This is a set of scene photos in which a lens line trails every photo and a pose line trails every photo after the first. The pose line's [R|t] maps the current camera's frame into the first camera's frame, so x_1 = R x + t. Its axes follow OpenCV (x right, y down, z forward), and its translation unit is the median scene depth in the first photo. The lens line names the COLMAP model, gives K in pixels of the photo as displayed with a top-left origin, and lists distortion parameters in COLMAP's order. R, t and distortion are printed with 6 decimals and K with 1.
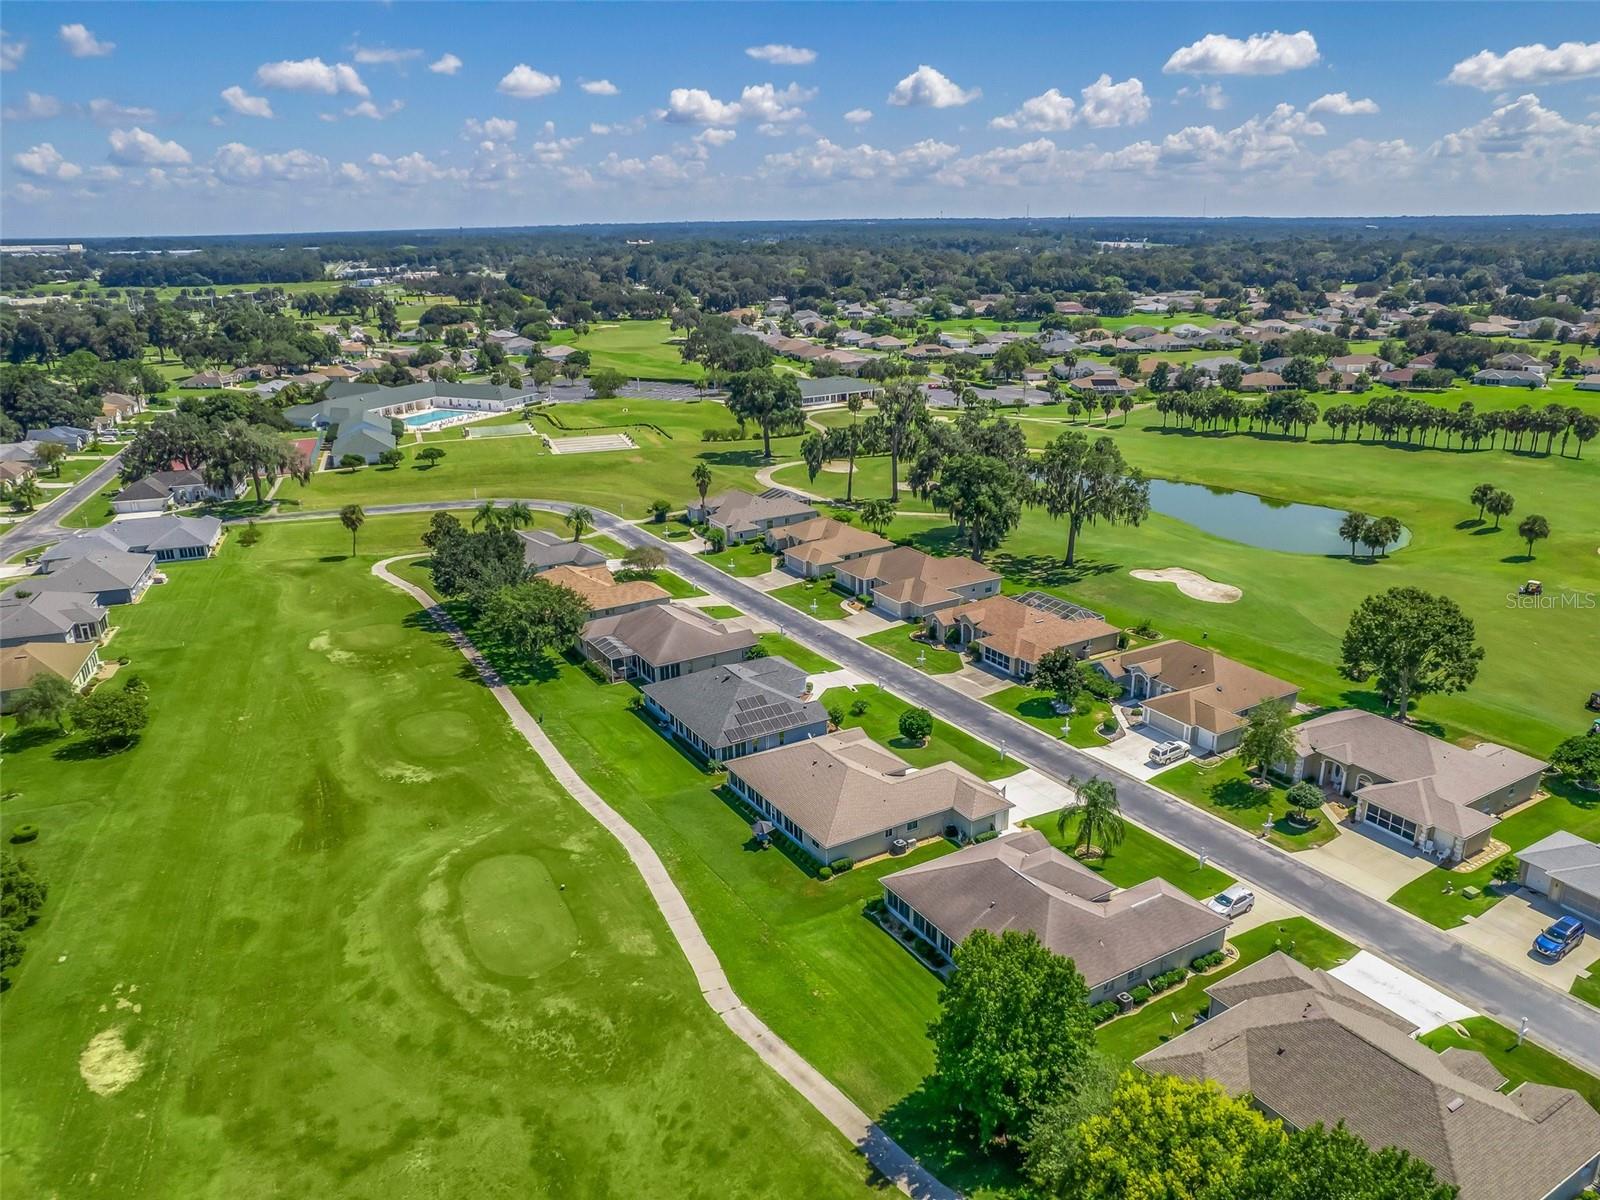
lens RADIAL K [[1155.7, 0, 802.2], [0, 1155.7, 595.9], [0, 0, 1]] dist [-0.076817, 0.067878]
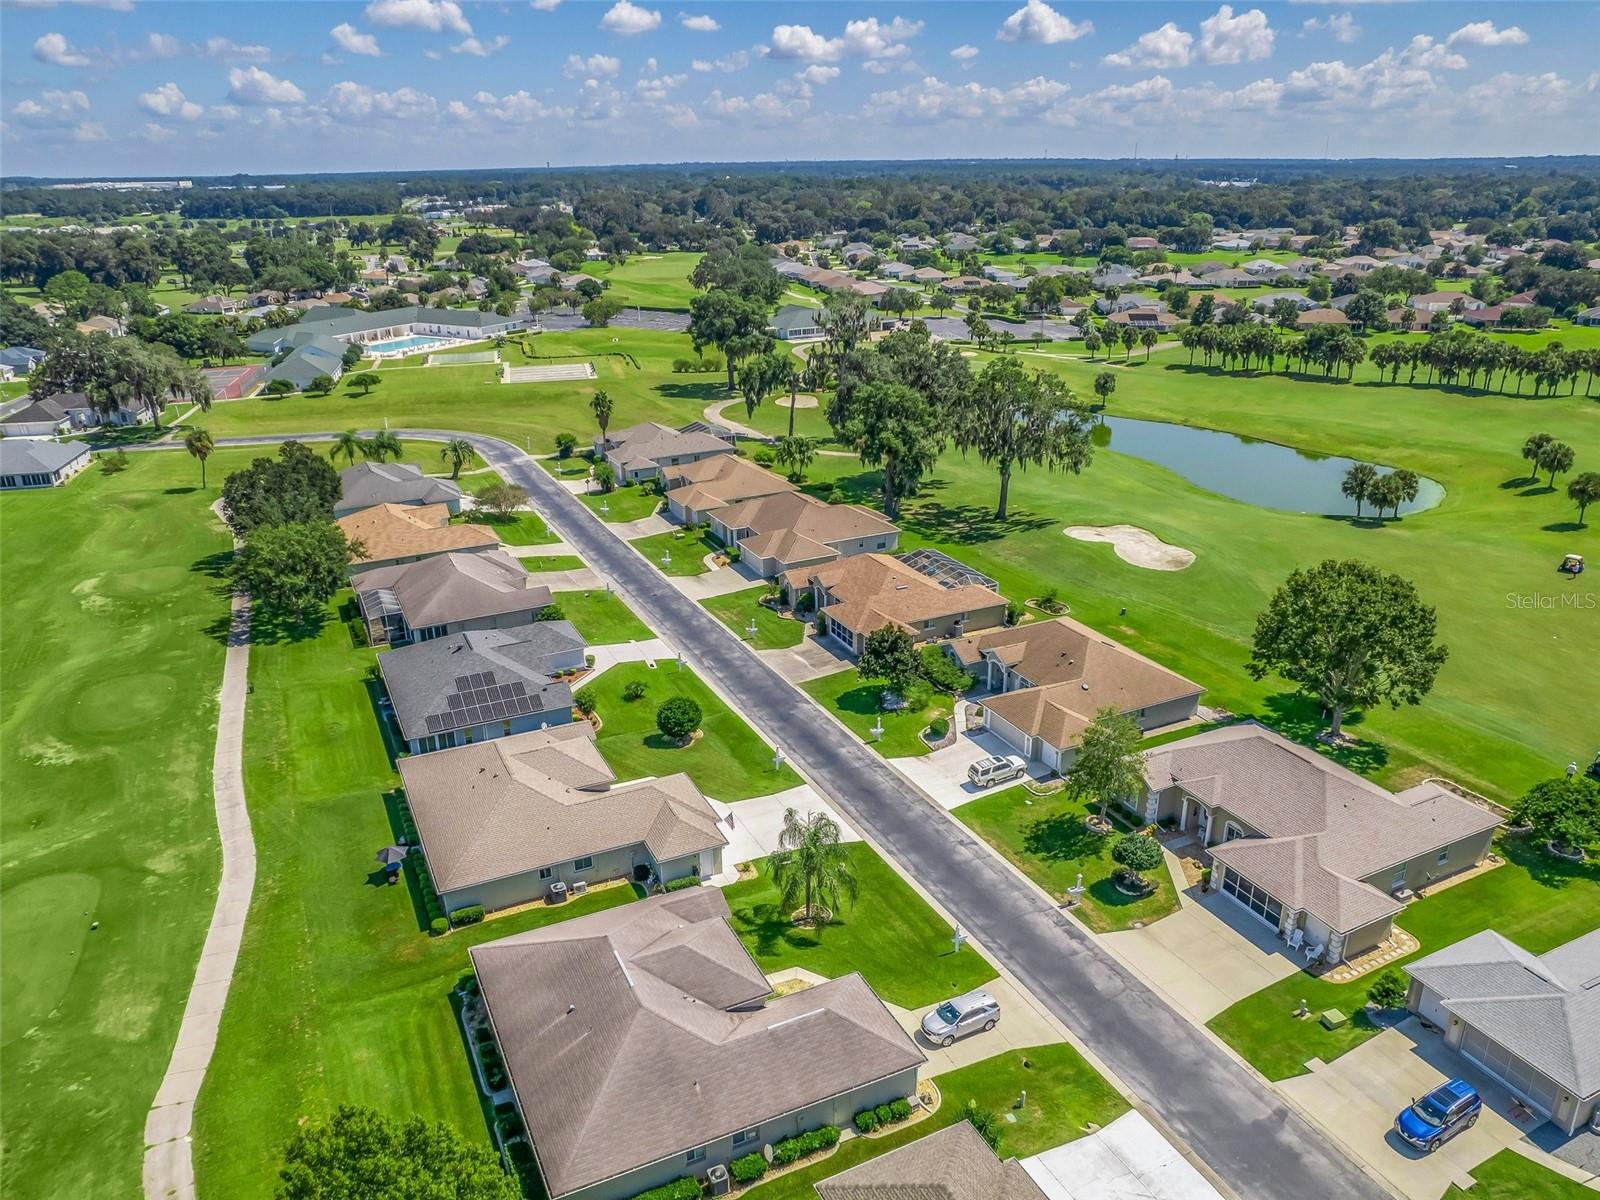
lens RADIAL K [[1162.0, 0, 802.4], [0, 1162.0, 581.3], [0, 0, 1]] dist [-0.090311, 0.092995]
pose [[0.996214, 0.031123, -0.081174, 0.109572], [-0.028346, 0.998980, 0.035137, -0.004727], [0.082185, -0.032703, 0.996080, 0.104260]]
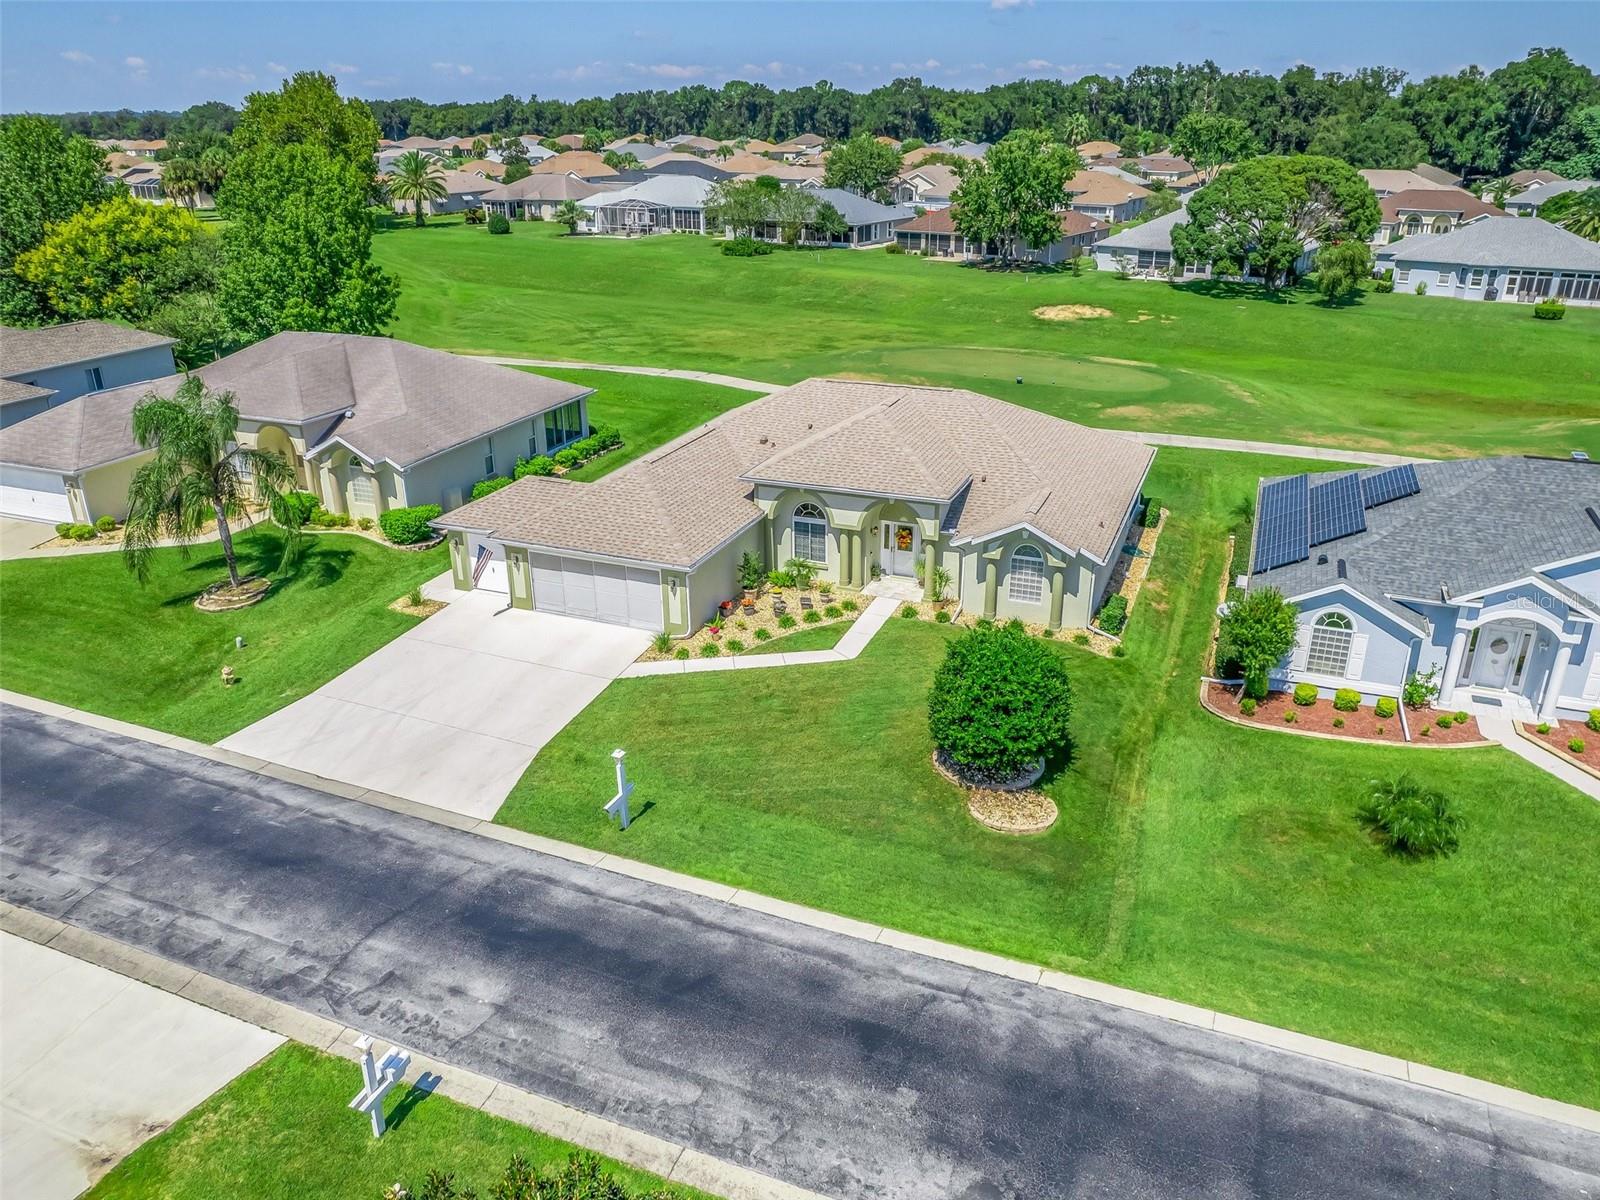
lens RADIAL K [[1174.3, 0, 800.0], [0, 1174.3, 600.0], [0, 0, 1]] dist [-0.080925, 0.068552]
pose [[-0.796974, 0.249789, -0.549944, 0.116120], [-0.173403, 0.777536, 0.604458, -0.018672], [0.578588, 0.577099, -0.576361, 0.498919]]
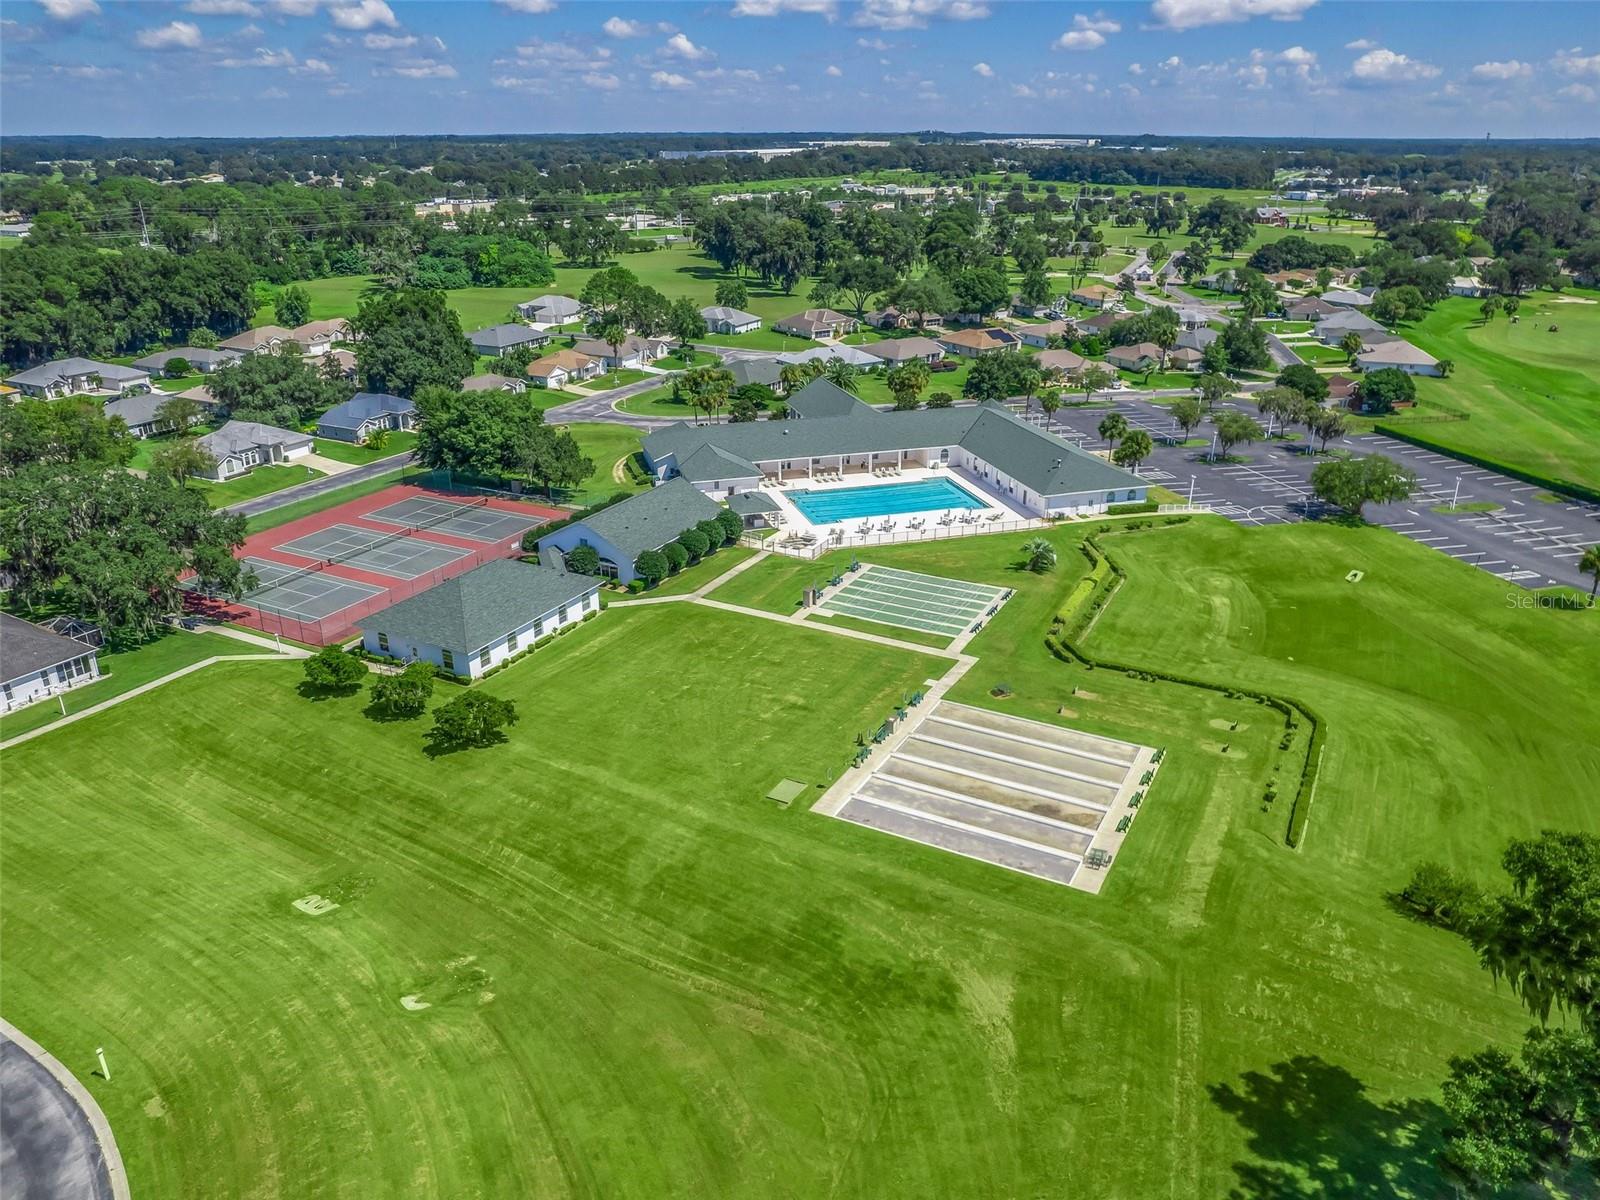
lens RADIAL K [[1155.7, 0, 802.2], [0, 1155.7, 595.9], [0, 0, 1]] dist [-0.076817, 0.067878]
pose [[0.685789, 0.287616, -0.668559, -0.032633], [-0.236690, 0.956804, 0.168831, -0.243716], [0.688238, 0.042459, 0.724241, 0.826545]]
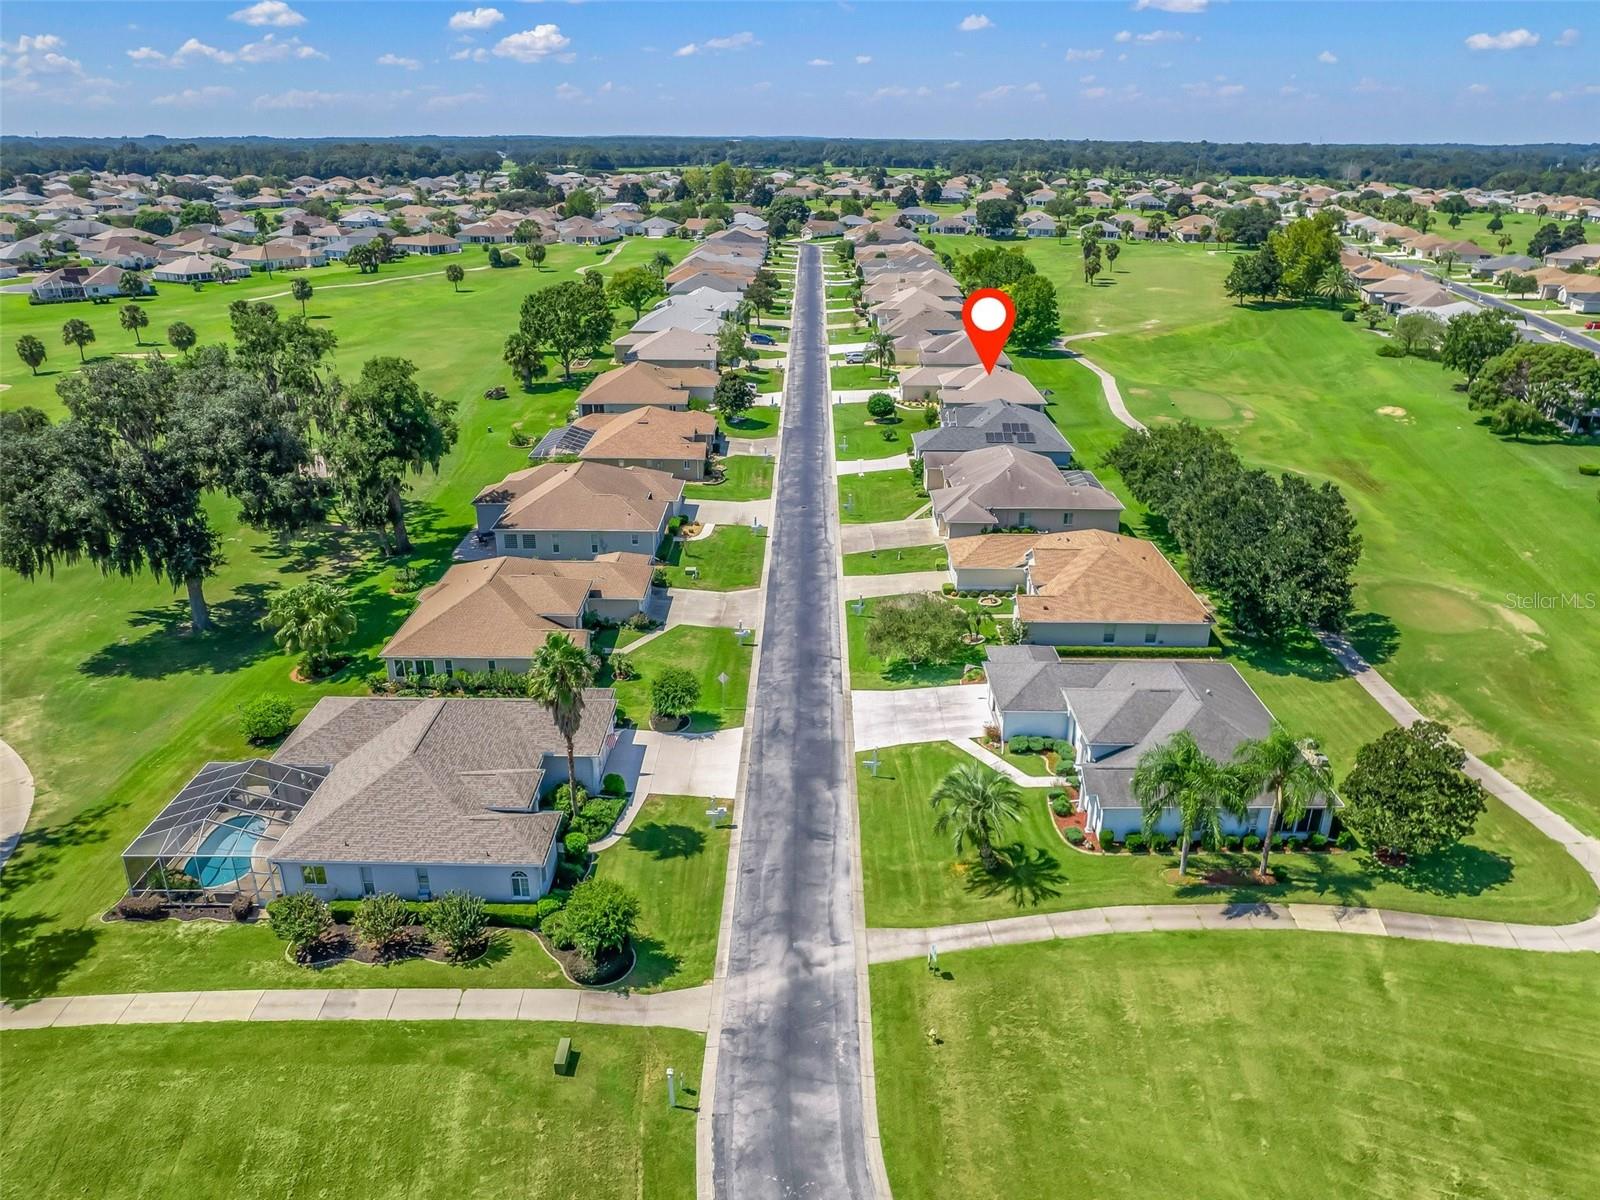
lens RADIAL K [[1155.7, 0, 802.2], [0, 1155.7, 595.9], [0, 0, 1]] dist [-0.076817, 0.067878]
pose [[-0.852833, -0.188884, 0.486826, -0.220727], [0.166793, 0.784915, 0.596732, -0.226448], [-0.494830, 0.590112, -0.637896, 0.896752]]
